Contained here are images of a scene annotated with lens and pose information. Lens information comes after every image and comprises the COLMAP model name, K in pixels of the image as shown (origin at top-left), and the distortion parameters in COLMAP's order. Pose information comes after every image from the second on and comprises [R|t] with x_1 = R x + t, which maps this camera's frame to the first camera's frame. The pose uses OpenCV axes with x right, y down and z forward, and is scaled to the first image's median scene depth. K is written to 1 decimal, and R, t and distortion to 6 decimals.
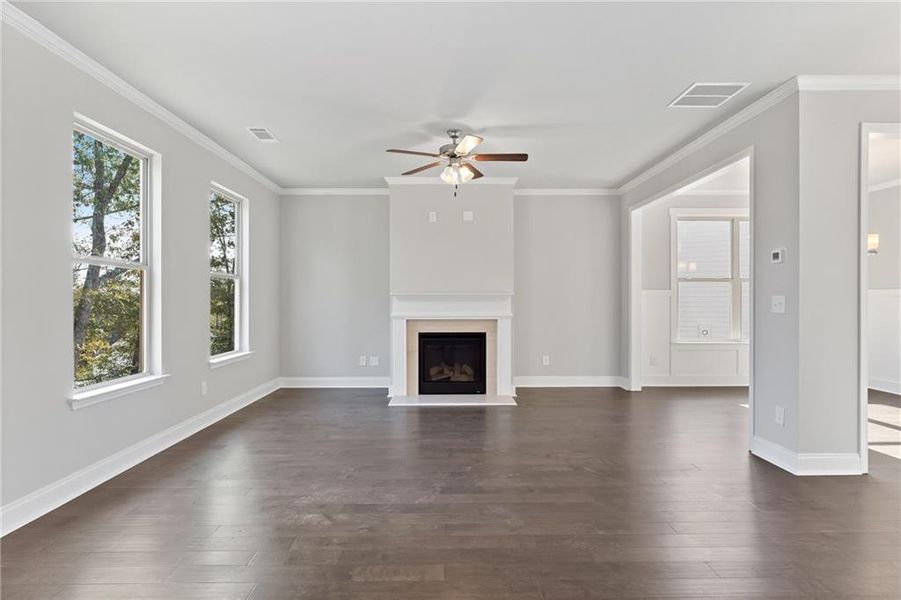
lens RADIAL K [[471.7, 0, 450.5], [0, 471.7, 300.0], [0, 0, 1]] dist [0.003928, 0.000469]
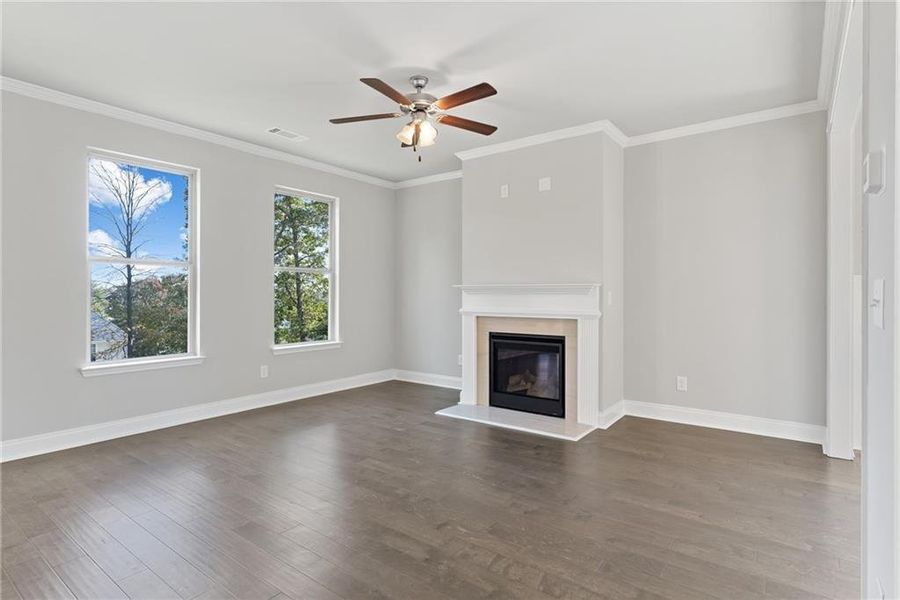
lens RADIAL K [[468.8, 0, 454.0], [0, 468.8, 294.5], [0, 0, 1]] dist [-0.002401, 0.000183]
pose [[0.792242, 0.002448, -0.610203, 0.388488], [-0.002842, 0.999996, 0.000323, 0.002479], [0.610201, 0.001478, 0.792245, 0.301482]]
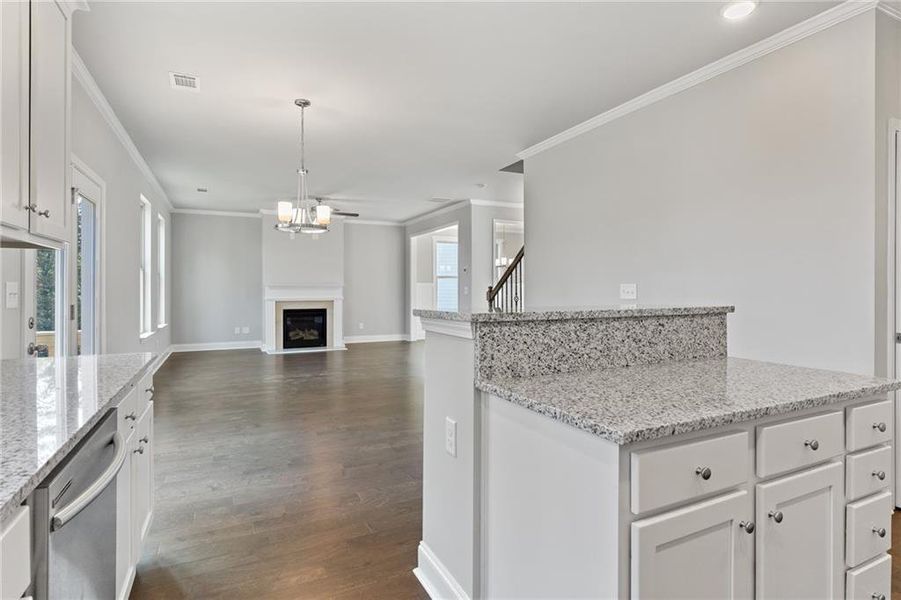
lens RADIAL K [[469.3, 0, 454.5], [0, 469.3, 294.5], [0, 0, 1]] dist [-0.002401, 0.000183]
pose [[0.904583, -0.003519, 0.426283, -0.216259], [-0.000744, 0.999951, 0.009834, 0.003762], [-0.426297, -0.009213, 0.904537, -0.653804]]
